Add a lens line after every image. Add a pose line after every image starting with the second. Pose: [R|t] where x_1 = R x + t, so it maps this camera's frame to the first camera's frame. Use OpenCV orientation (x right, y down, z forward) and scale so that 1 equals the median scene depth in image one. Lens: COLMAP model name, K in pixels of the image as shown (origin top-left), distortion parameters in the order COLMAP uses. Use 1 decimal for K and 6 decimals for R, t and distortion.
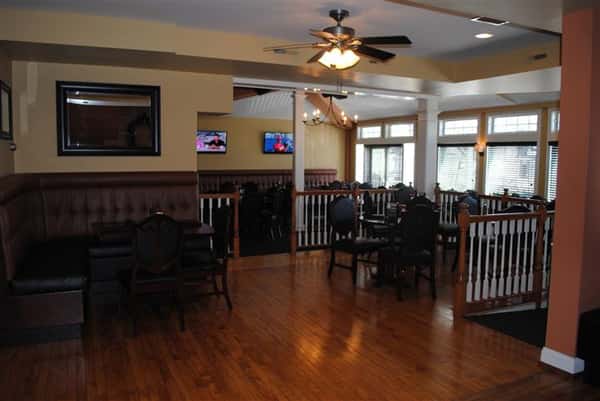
lens RADIAL K [[470.4, 0, 298.2], [0, 470.4, 198.3], [0, 0, 1]] dist [-0.051929, 0.006235]
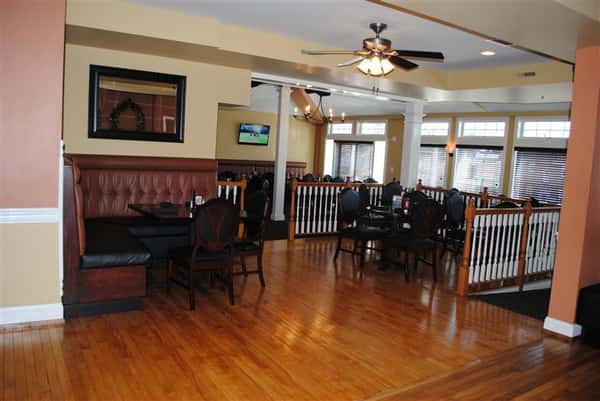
lens RADIAL K [[470.4, 0, 301.3], [0, 470.4, 200.0], [0, 0, 1]] dist [-0.051929, 0.006235]
pose [[0.991168, 0.035462, 0.127782, -0.152218], [-0.038016, 0.999122, 0.017603, 0.007510], [-0.127046, -0.022305, 0.991646, -0.070242]]
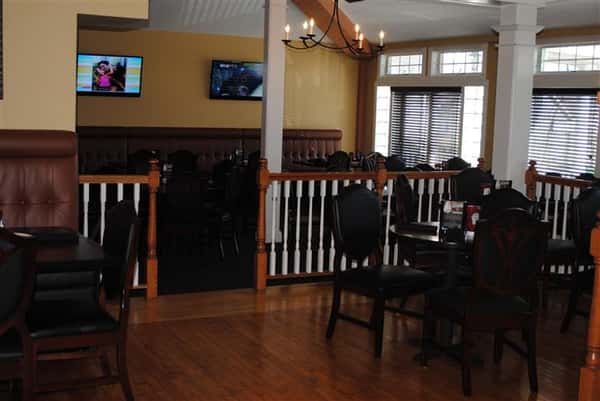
lens RADIAL K [[820.8, 0, 300.0], [0, 820.8, 200.2], [0, 0, 1]] dist [-0.050303, 0.000000]
pose [[0.999131, 0.019506, 0.036830, -0.001412], [-0.020498, 0.999432, 0.026760, -0.010726], [-0.036288, -0.027492, 0.998963, 0.091703]]
